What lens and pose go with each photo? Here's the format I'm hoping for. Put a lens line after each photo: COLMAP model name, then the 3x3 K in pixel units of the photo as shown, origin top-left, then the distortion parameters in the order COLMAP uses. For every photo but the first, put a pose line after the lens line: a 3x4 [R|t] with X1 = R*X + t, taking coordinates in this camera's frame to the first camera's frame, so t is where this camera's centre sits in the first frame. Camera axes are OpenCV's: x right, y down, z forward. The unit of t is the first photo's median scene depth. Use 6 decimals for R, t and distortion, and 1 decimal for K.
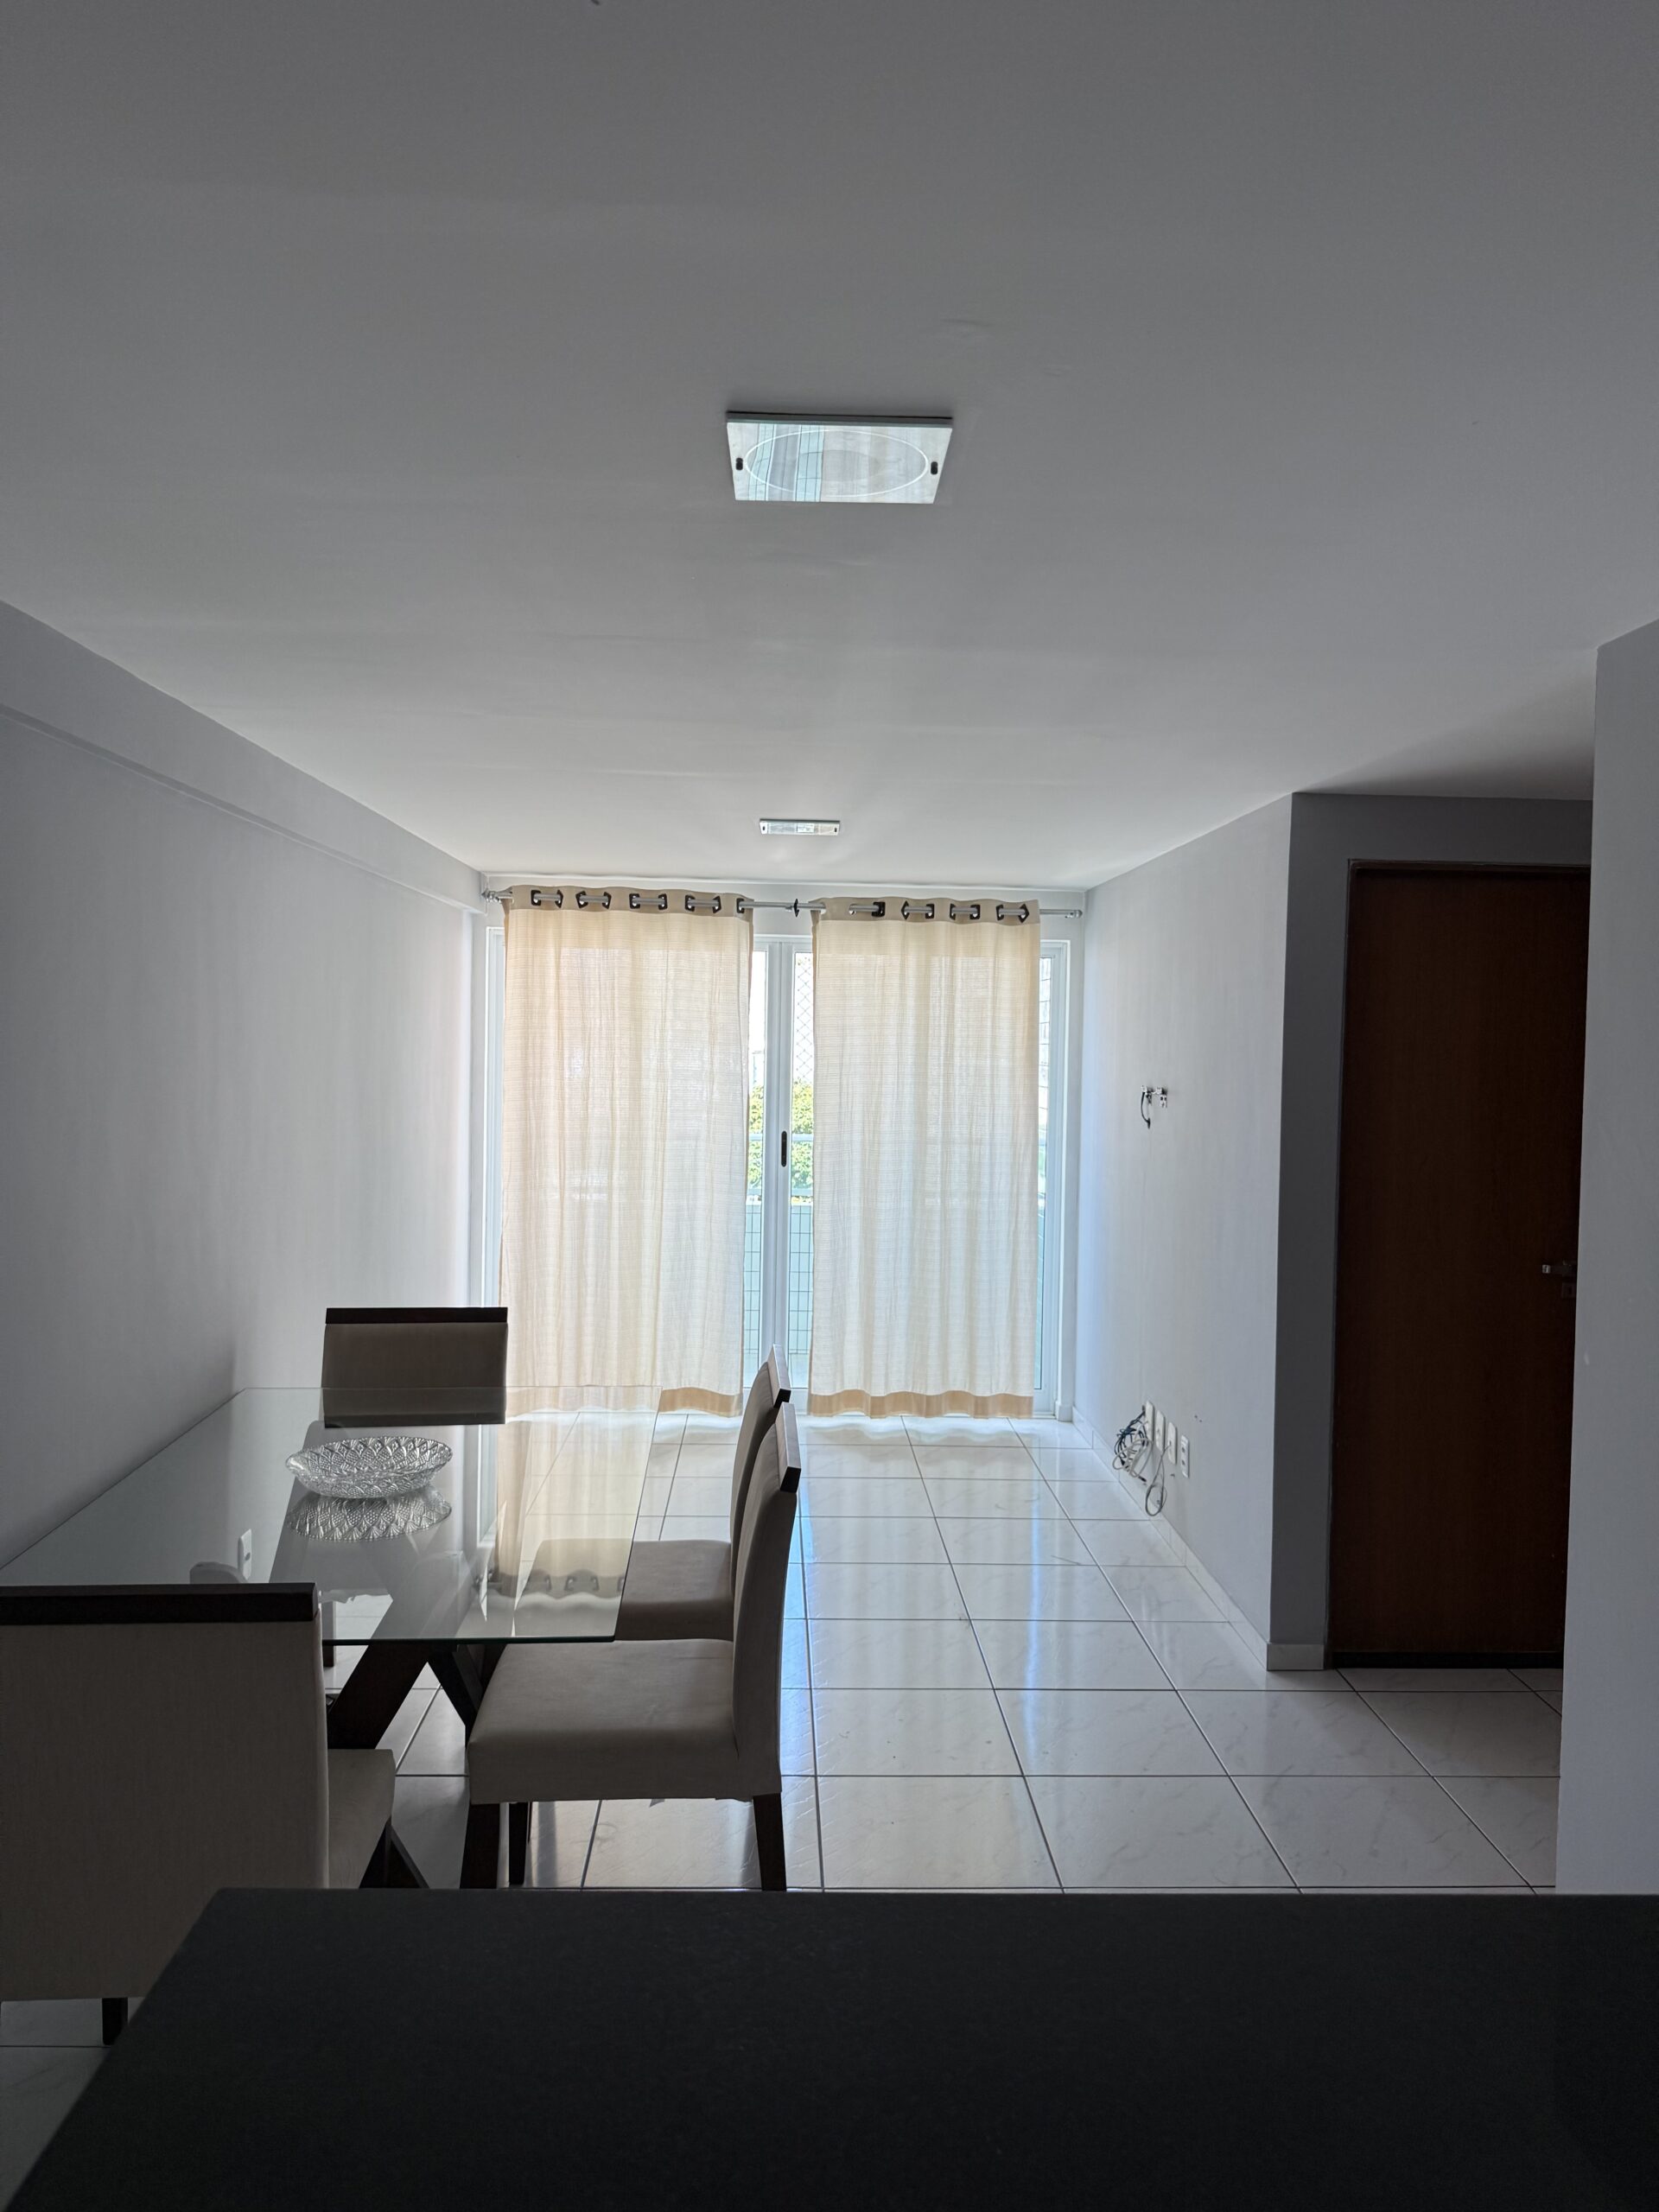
lens RADIAL K [[1653.6, 0, 793.6], [0, 1653.6, 1101.1], [0, 0, 1]] dist [0.160812, -0.301180]
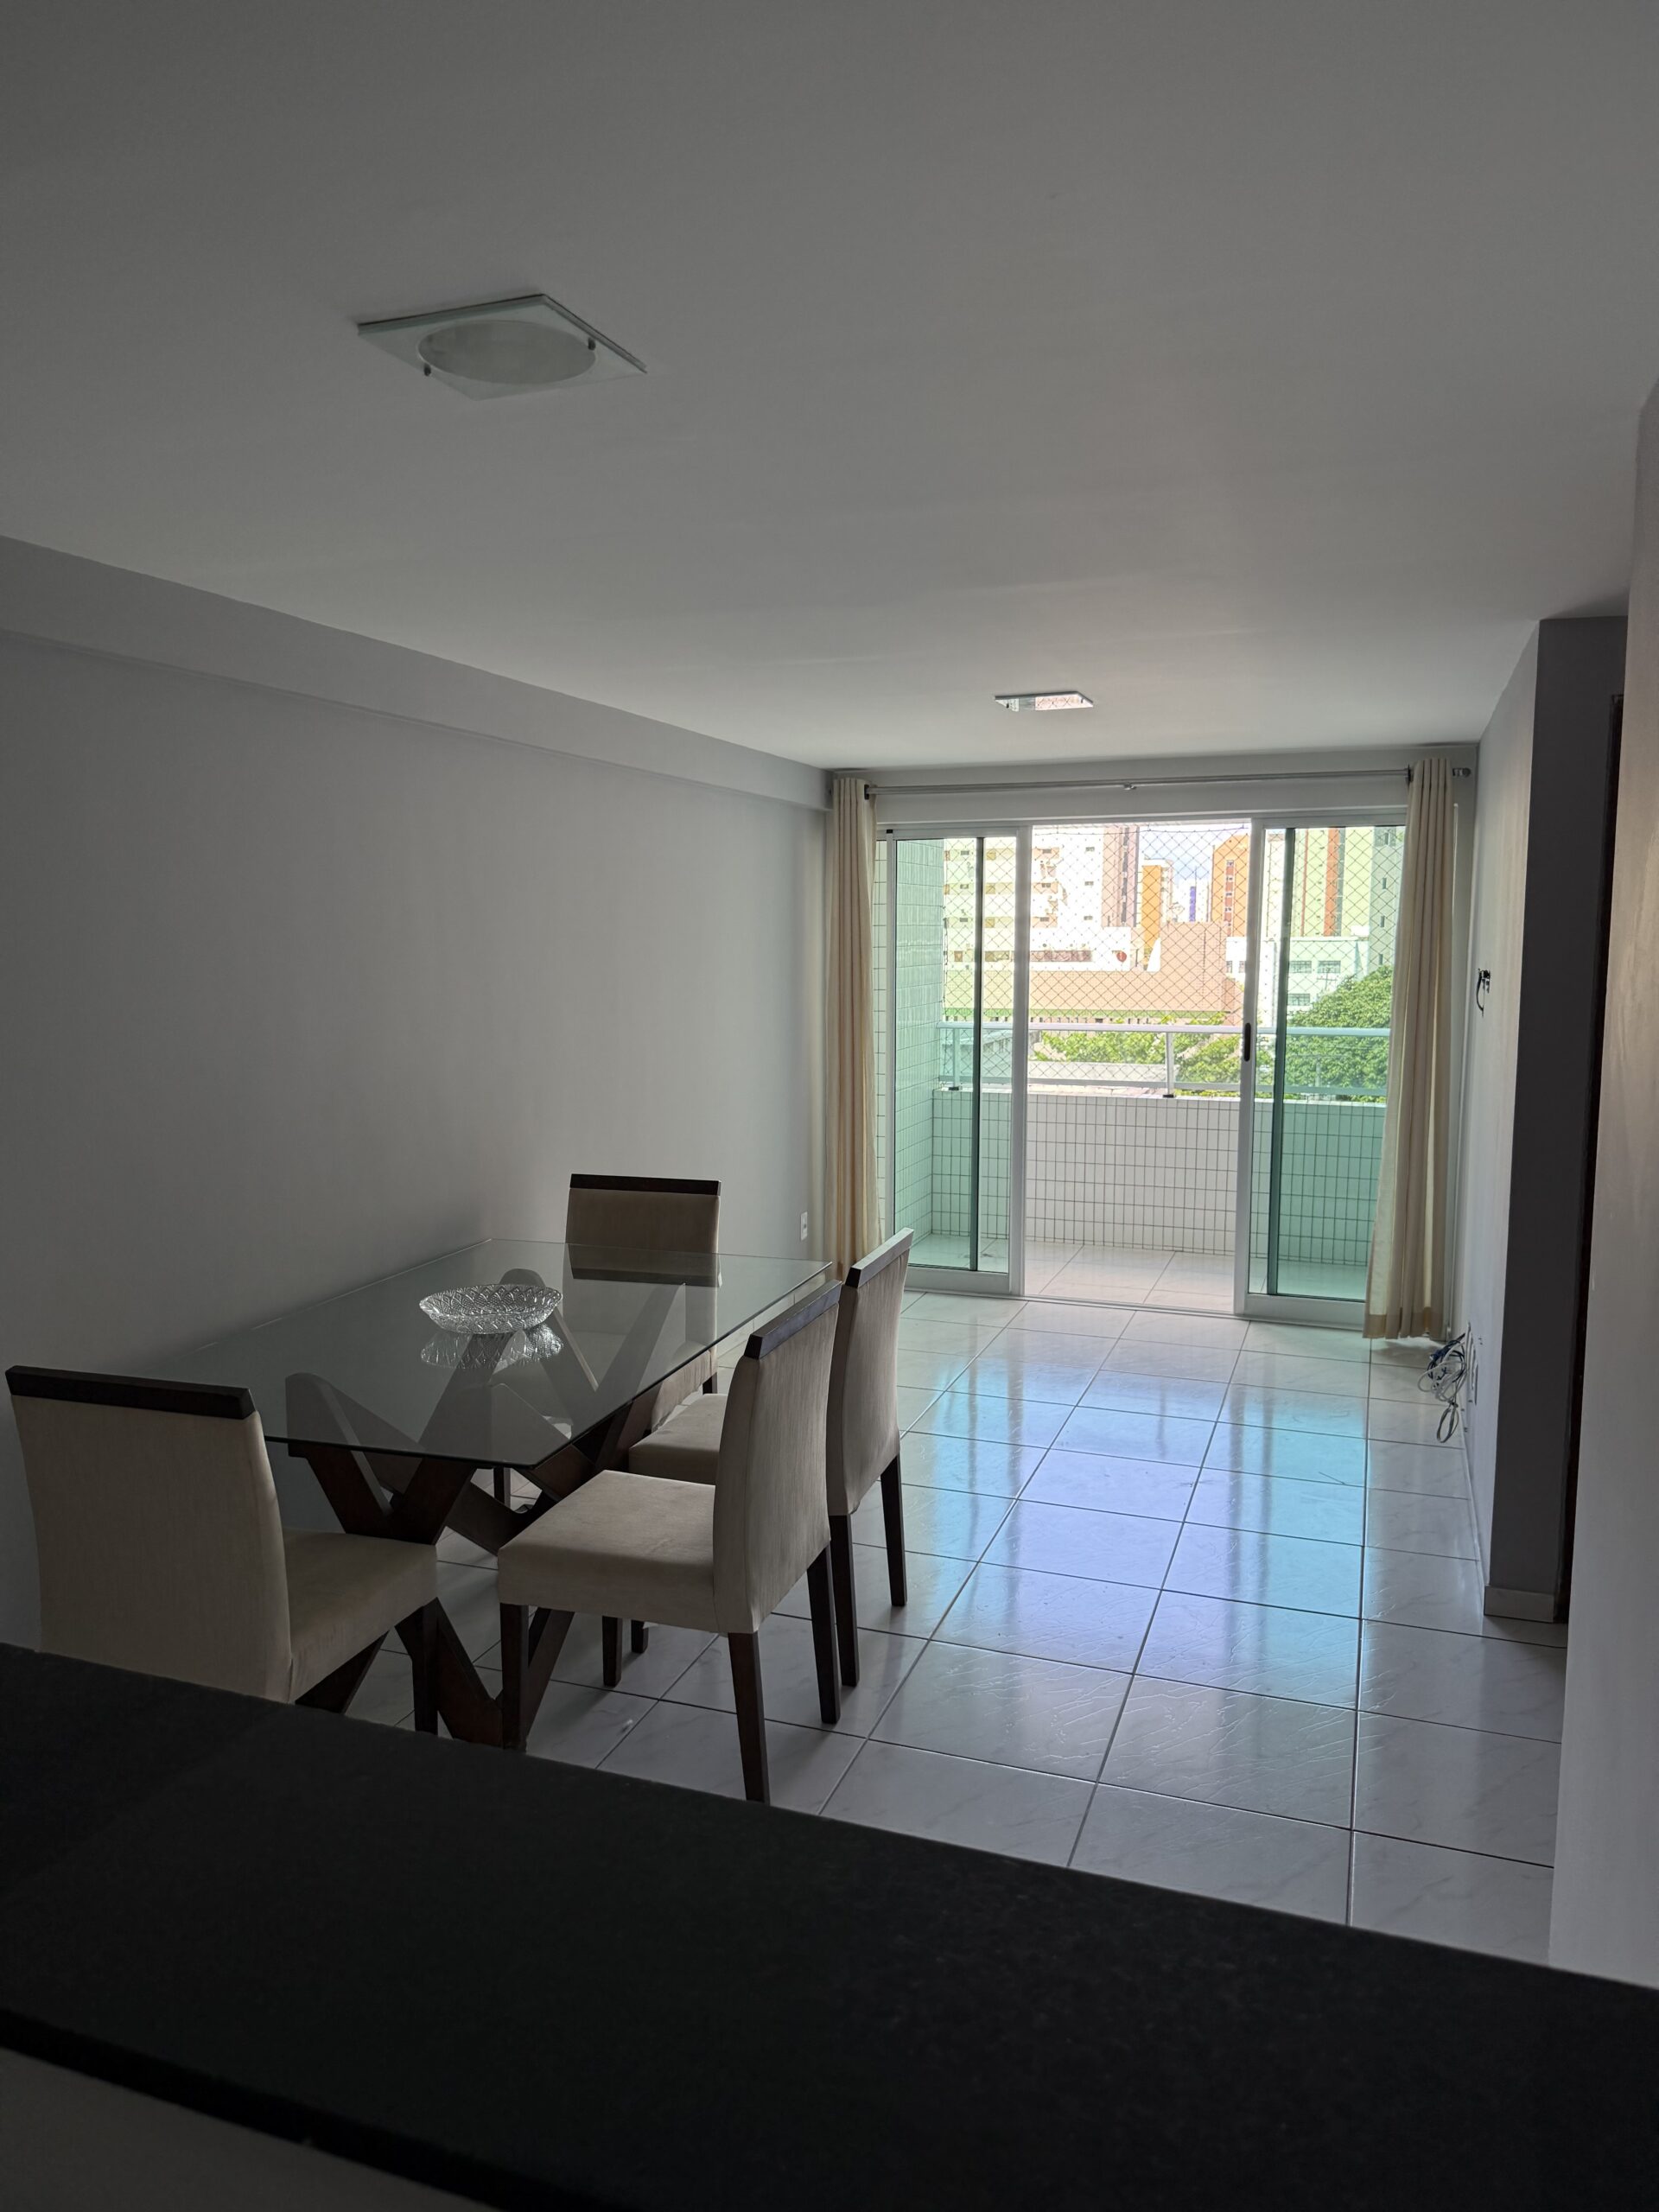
lens RADIAL K [[1653.1, 0, 777.2], [0, 1653.1, 1118.2], [0, 0, 1]] dist [0.154956, -0.147974]
pose [[0.923213, 0.027286, -0.383318, 0.171681], [0.001743, 0.997168, 0.075181, 0.001875], [0.384284, -0.070076, 0.920552, 0.020374]]
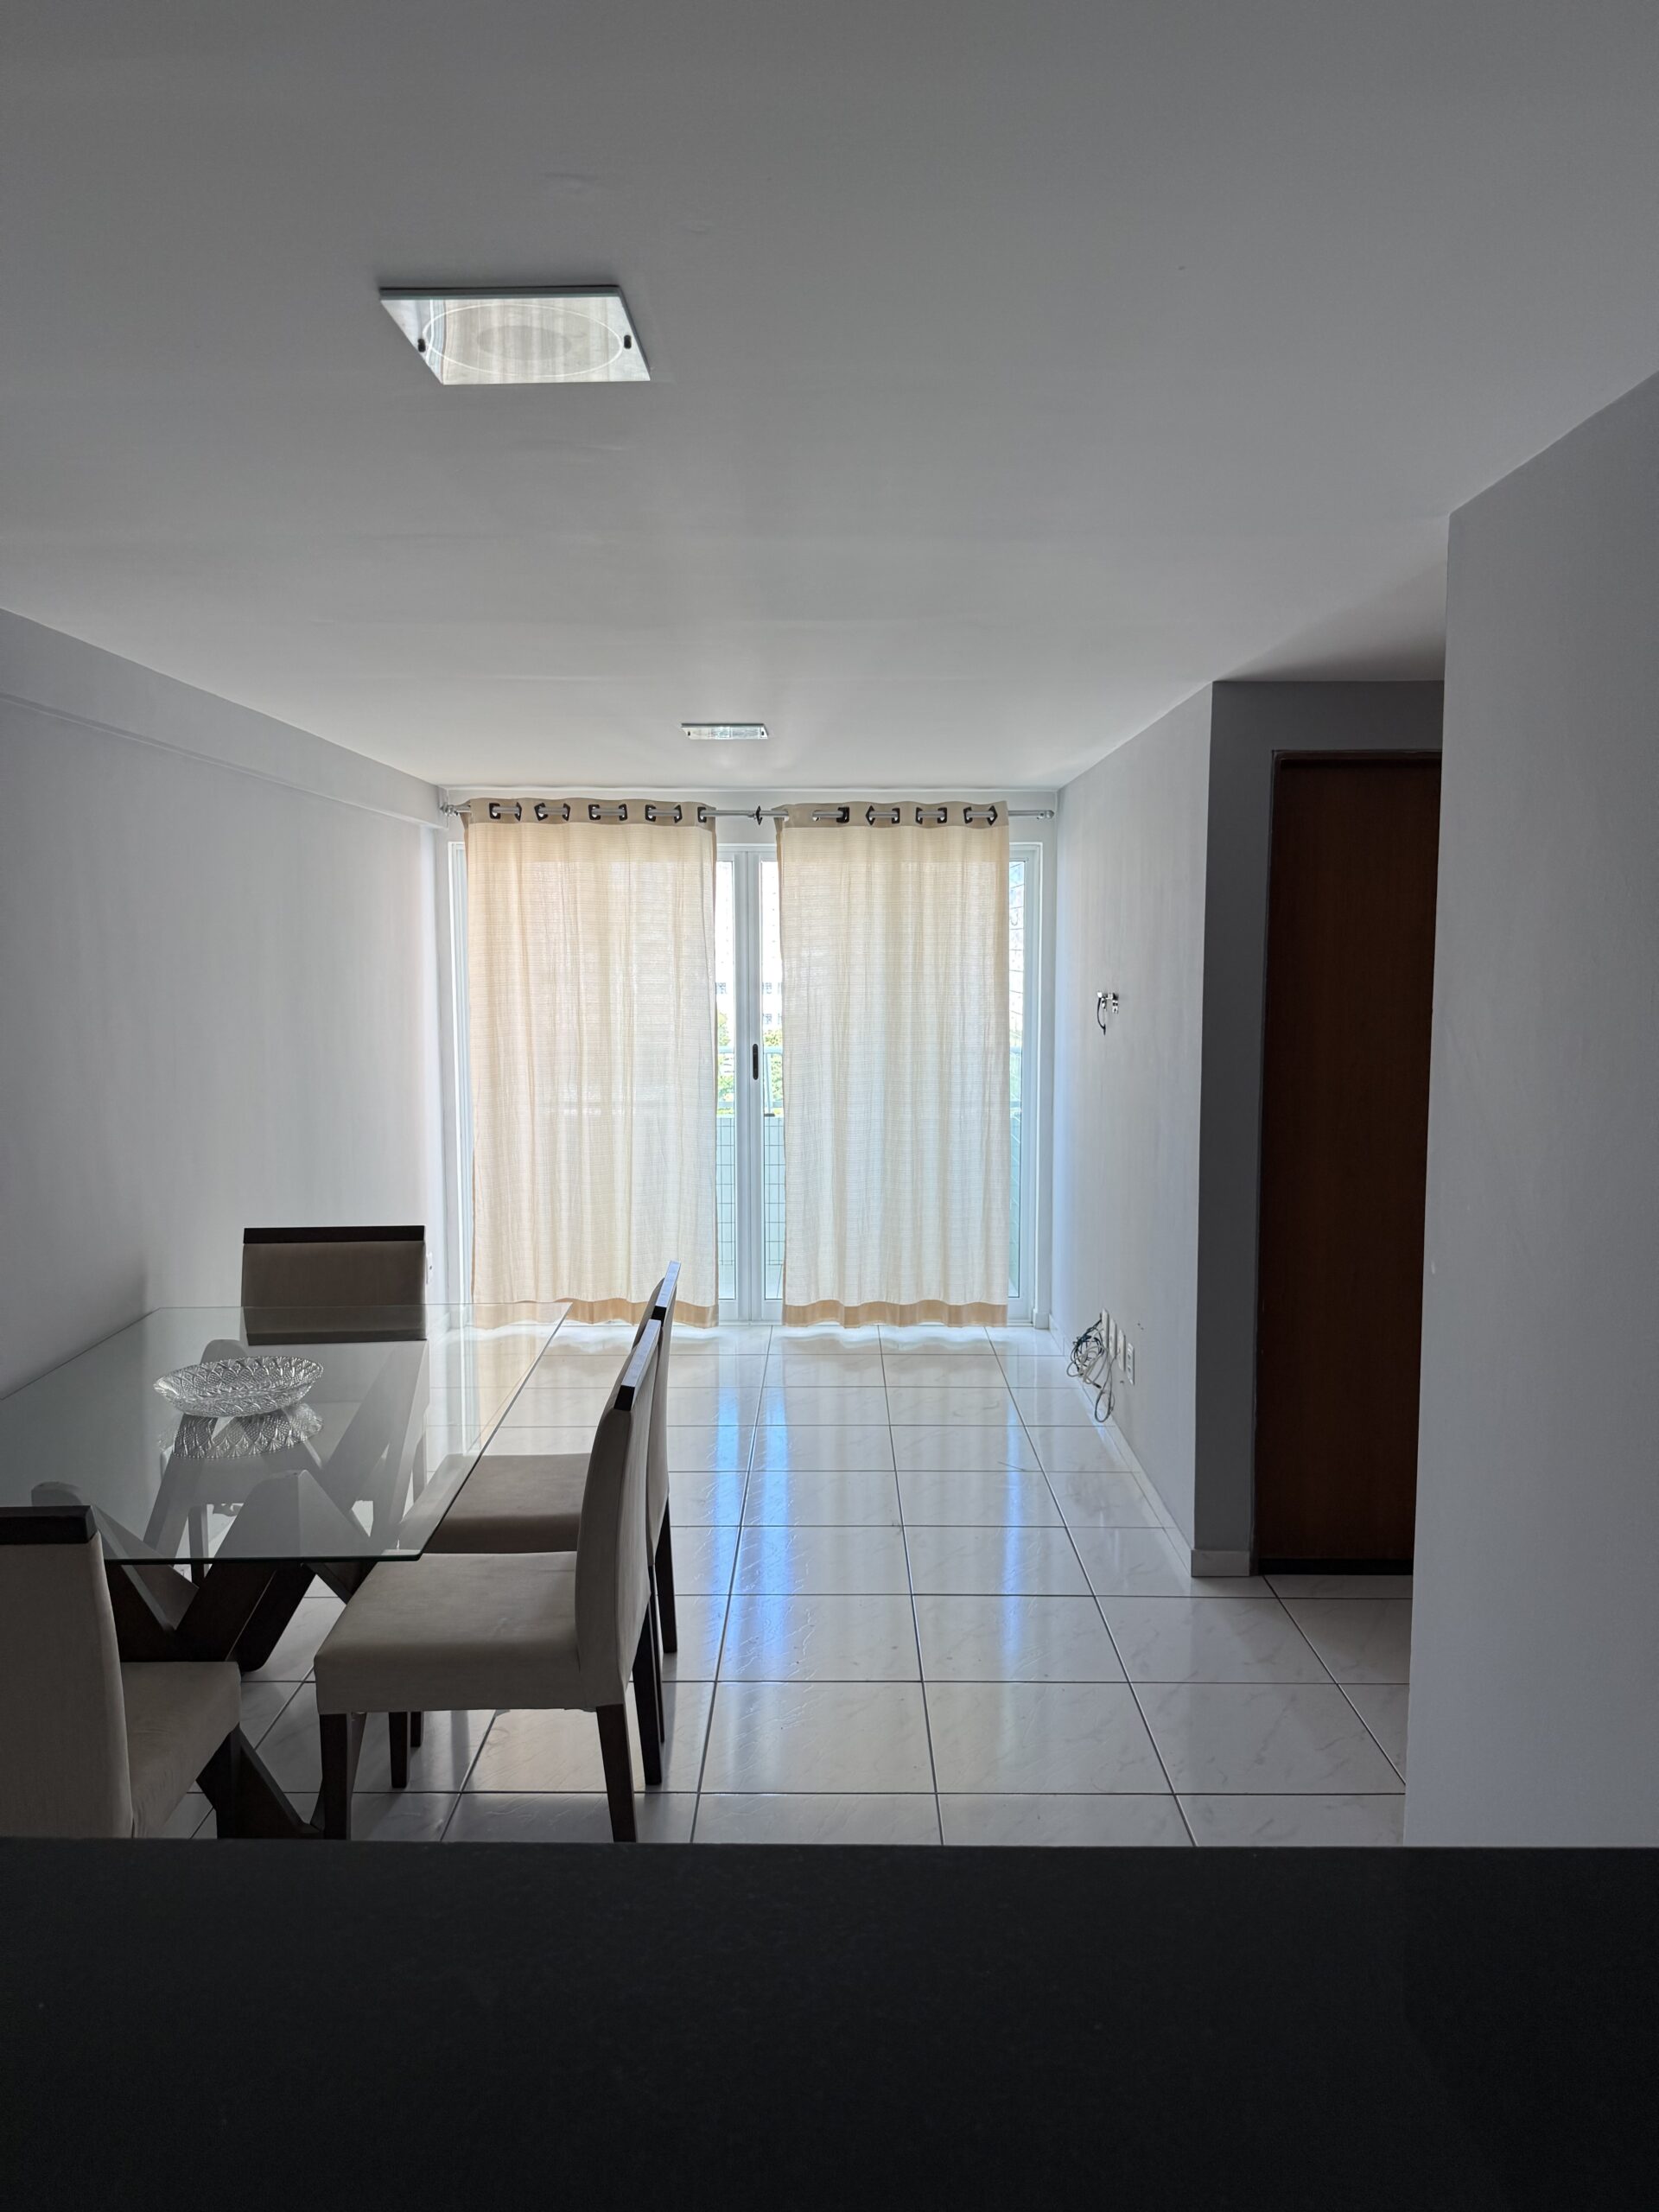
lens RADIAL K [[1653.1, 0, 777.2], [0, 1653.1, 1118.2], [0, 0, 1]] dist [0.154956, -0.147974]
pose [[0.998760, -0.015194, -0.047403, 0.056239], [0.018235, 0.997758, 0.064390, -0.000994], [0.046318, -0.065174, 0.996798, 0.008549]]
